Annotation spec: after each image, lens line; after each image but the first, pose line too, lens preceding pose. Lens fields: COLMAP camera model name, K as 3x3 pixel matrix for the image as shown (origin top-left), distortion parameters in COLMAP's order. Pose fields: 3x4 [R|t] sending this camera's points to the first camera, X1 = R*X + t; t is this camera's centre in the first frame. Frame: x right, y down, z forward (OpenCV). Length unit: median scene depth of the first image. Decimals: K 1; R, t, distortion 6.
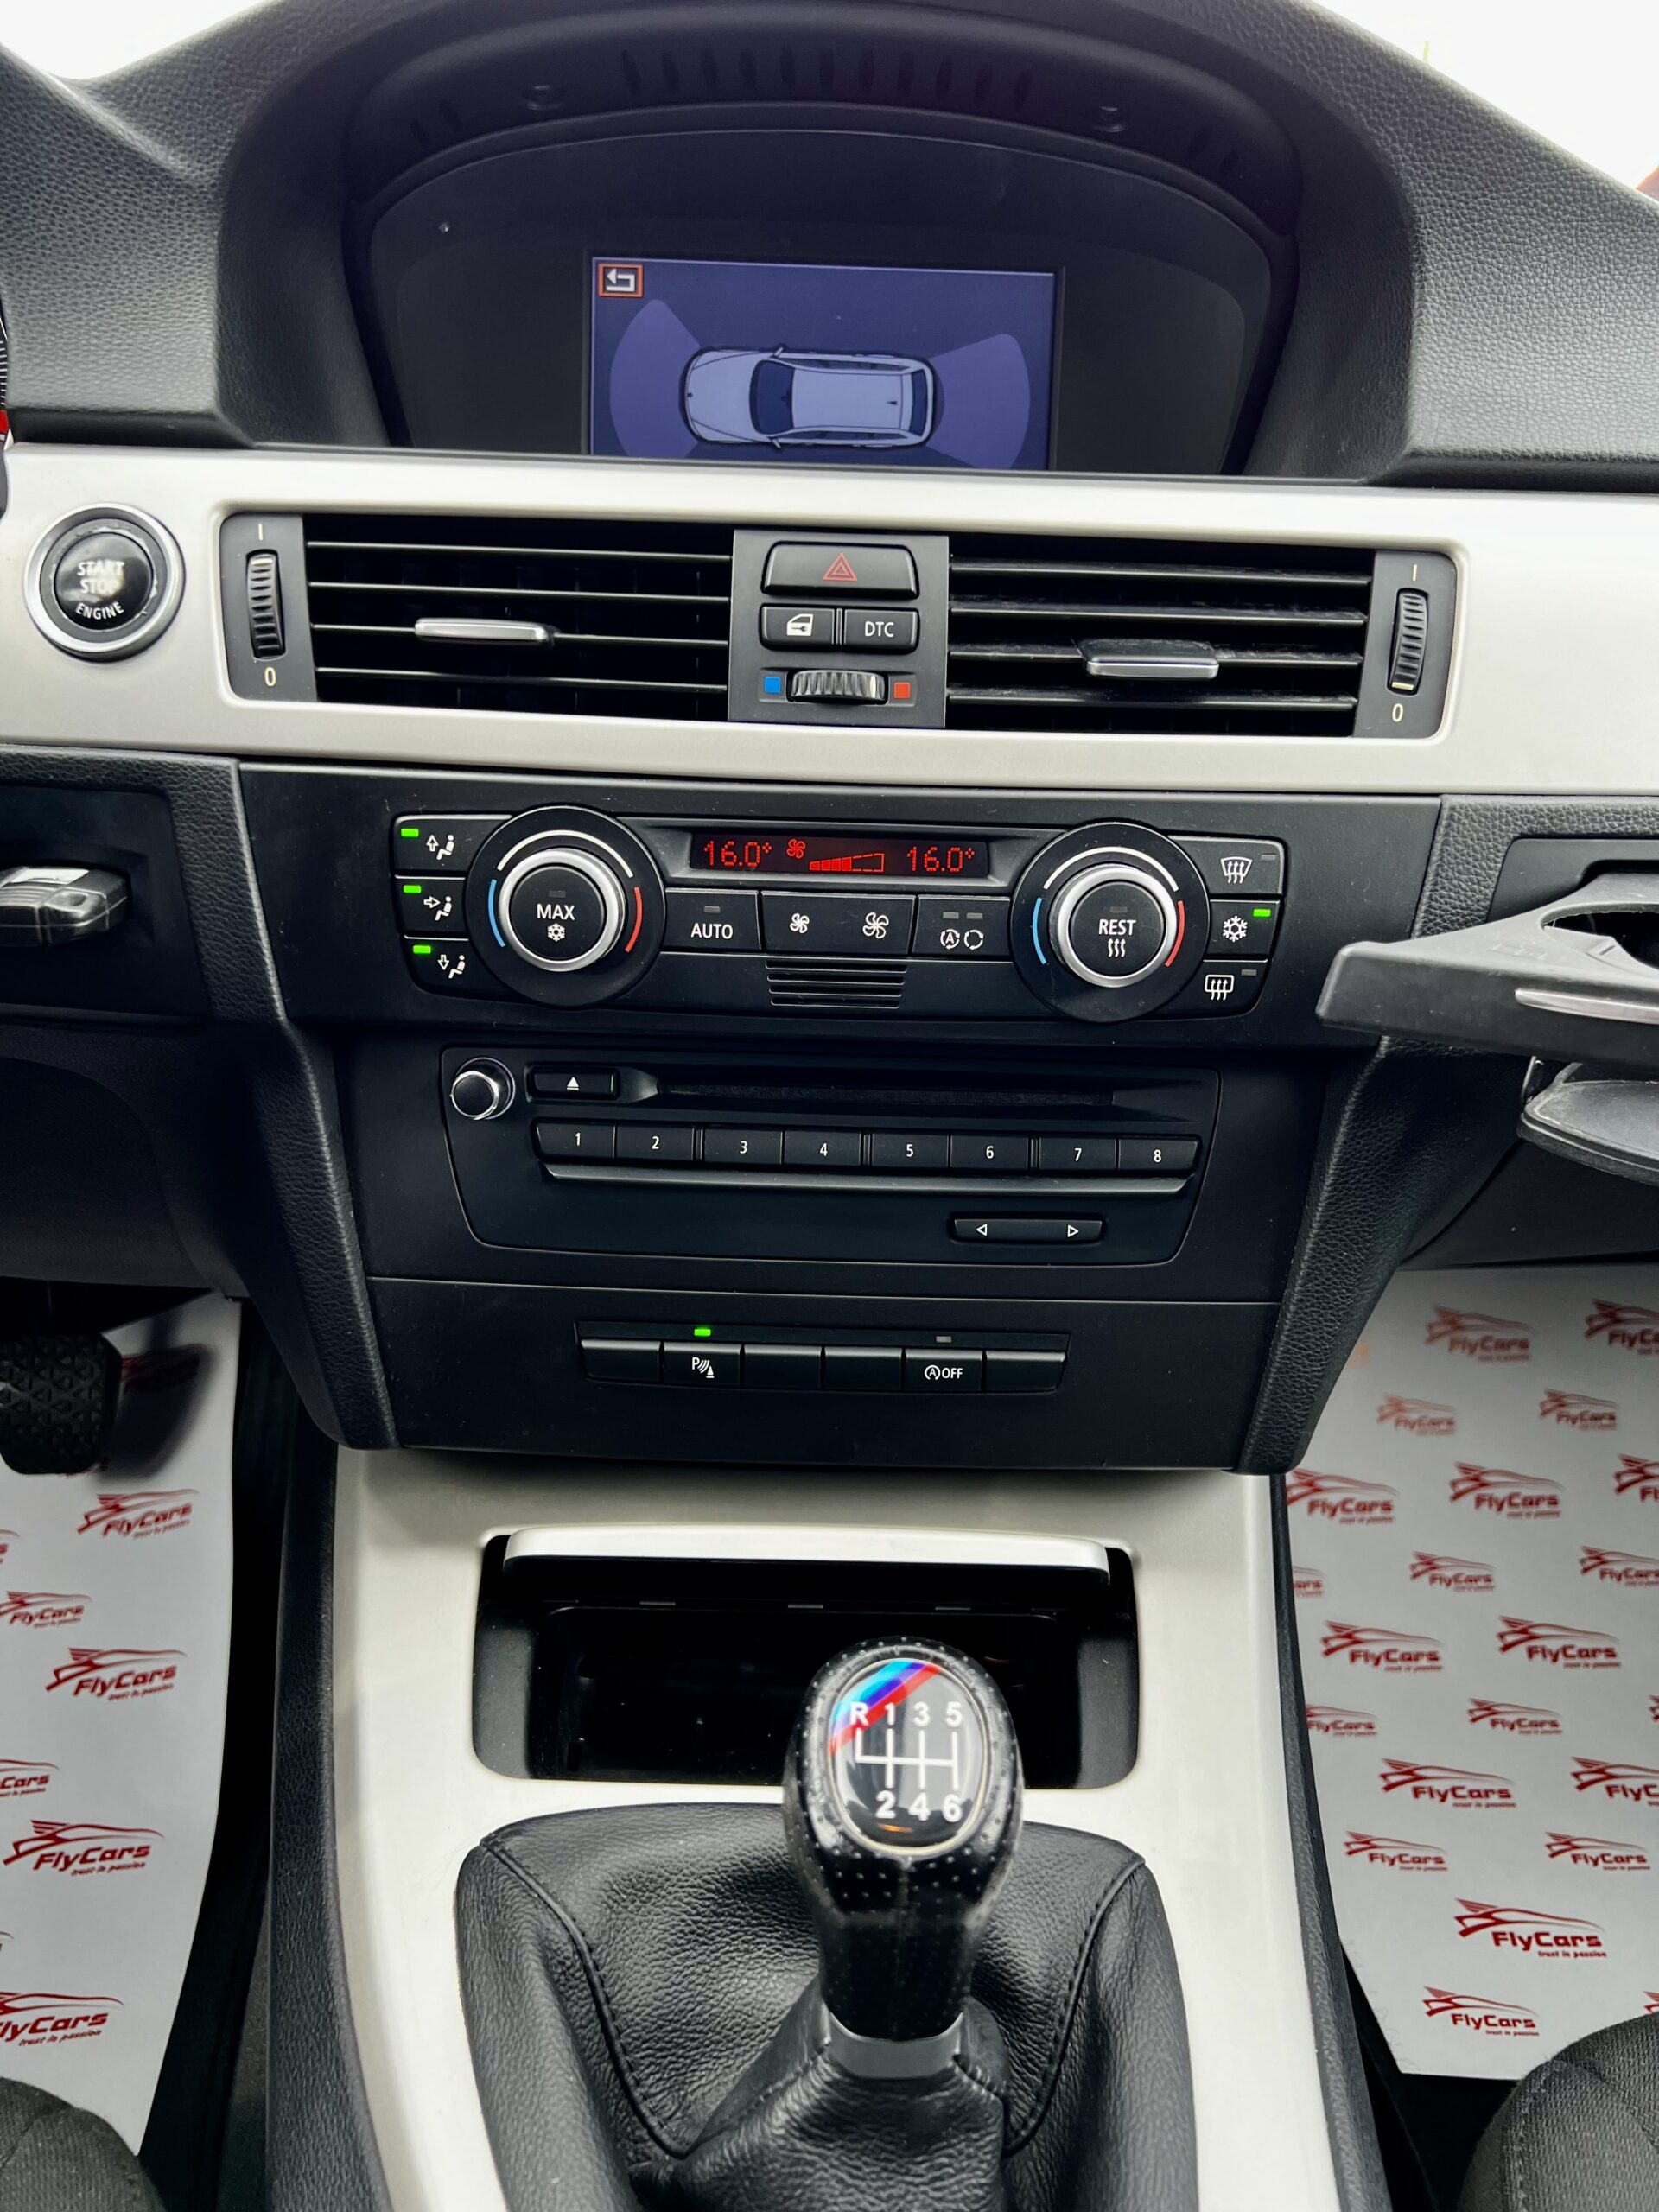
lens RADIAL K [[1727.6, 0, 820.8], [0, 1727.6, 1071.1], [0, 0, 1]] dist [0.065349, -0.103521]
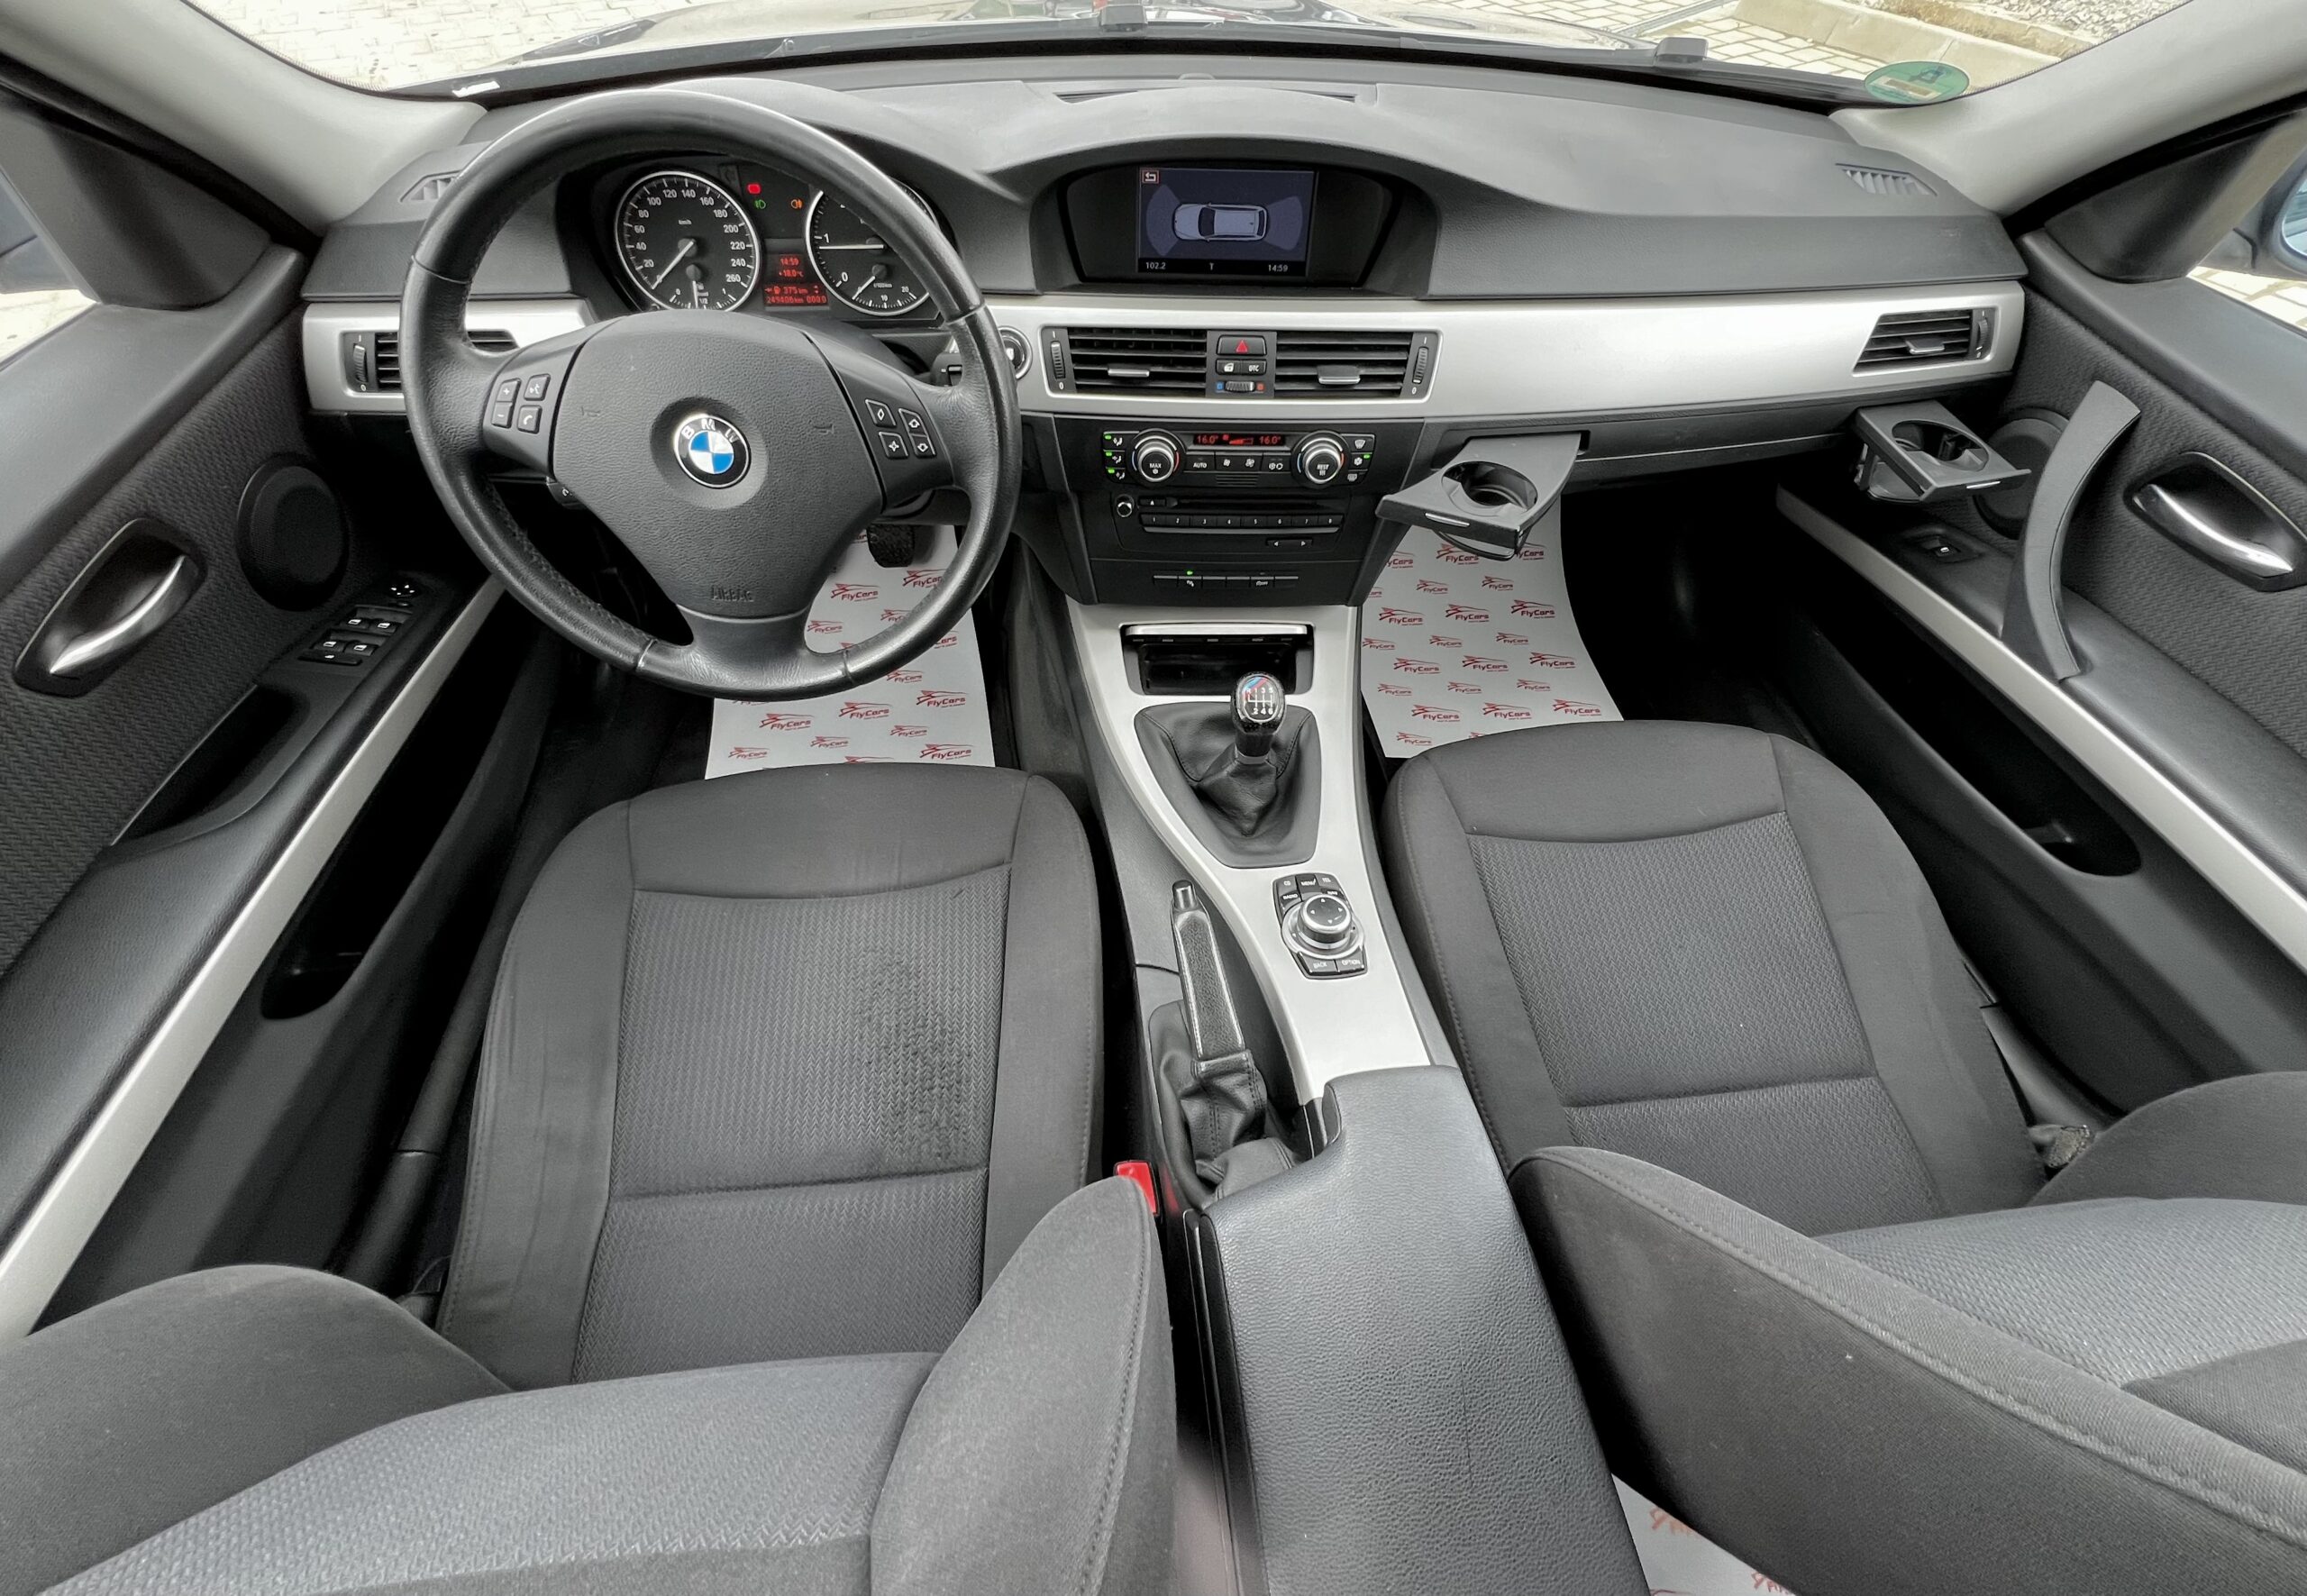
lens RADIAL K [[985.5, 0, 1163.6], [0, 985.5, 719.6], [0, 0, 1]] dist [-0.012674, 0.004754]
pose [[0.999360, -0.021823, 0.028333, -0.194312], [0.006151, 0.885320, 0.464941, -0.518391], [-0.035231, -0.464469, 0.884888, -0.870372]]
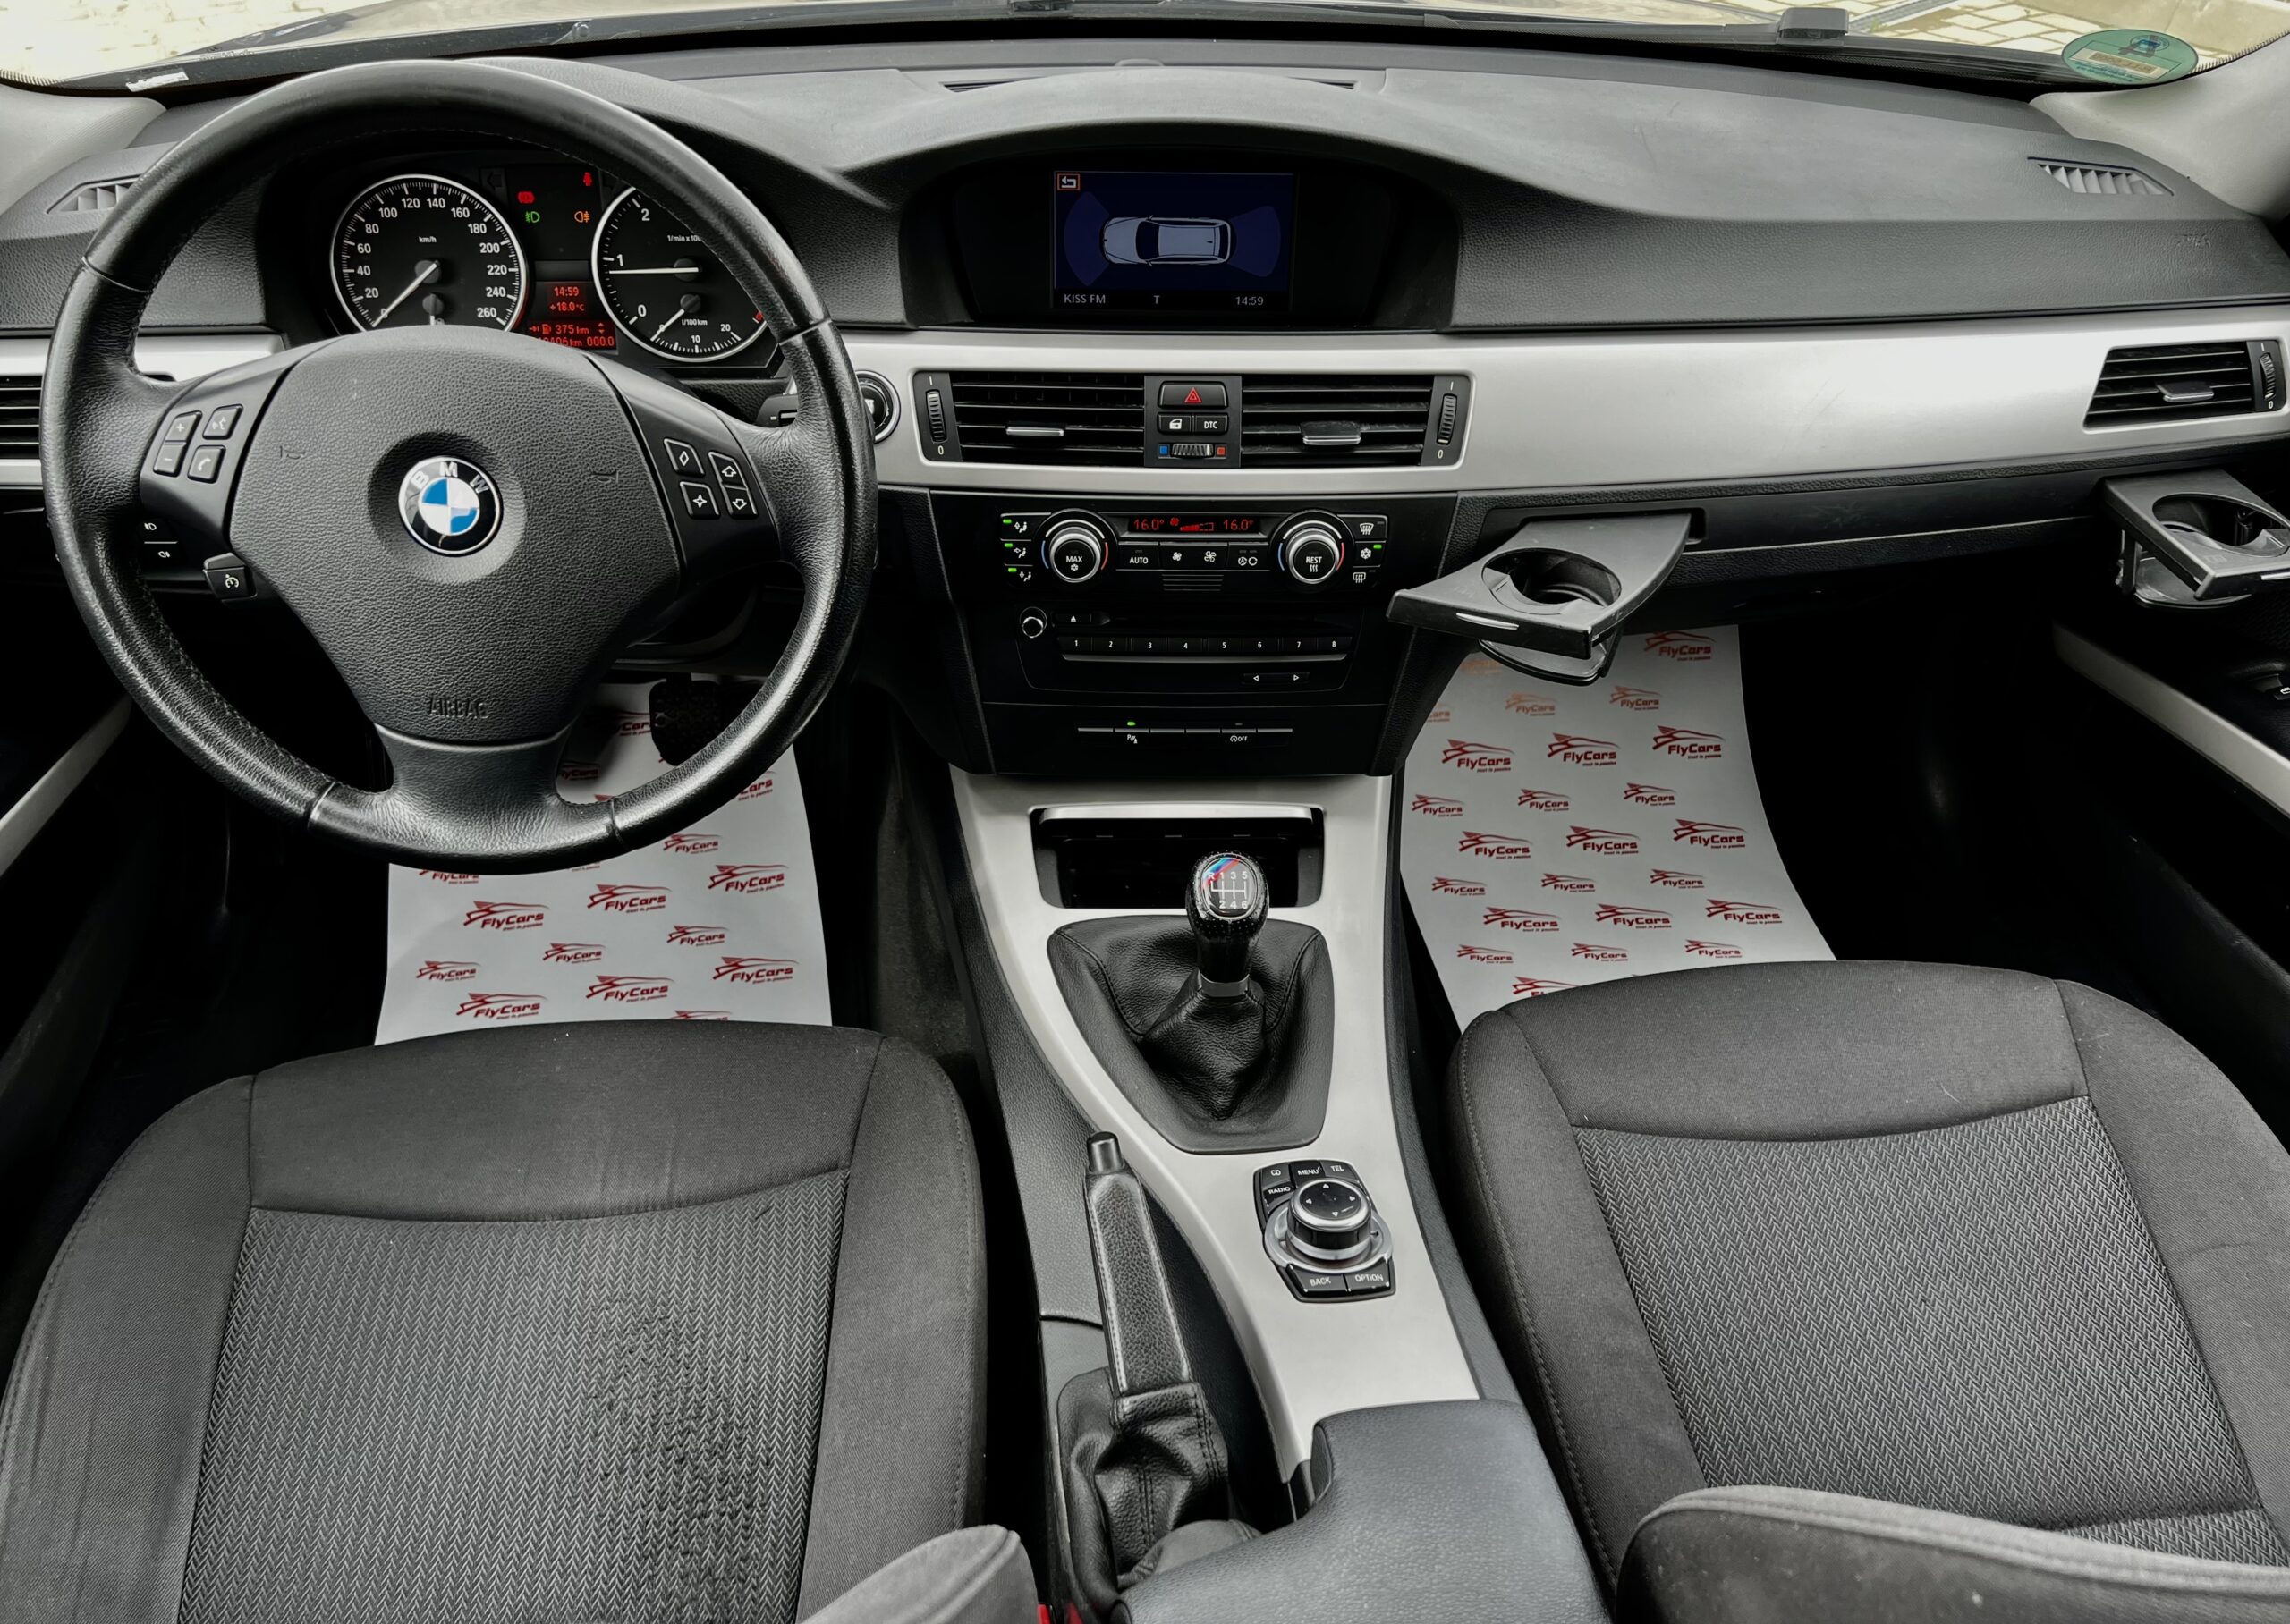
lens RADIAL K [[1728.1, 0, 1149.4], [0, 1728.1, 737.9], [0, 0, 1]] dist [0.048551, -0.068080]
pose [[0.999353, -0.022698, 0.027896, -0.117118], [0.014983, 0.967924, 0.250798, -0.423798], [-0.032694, -0.250218, 0.967637, -1.266745]]
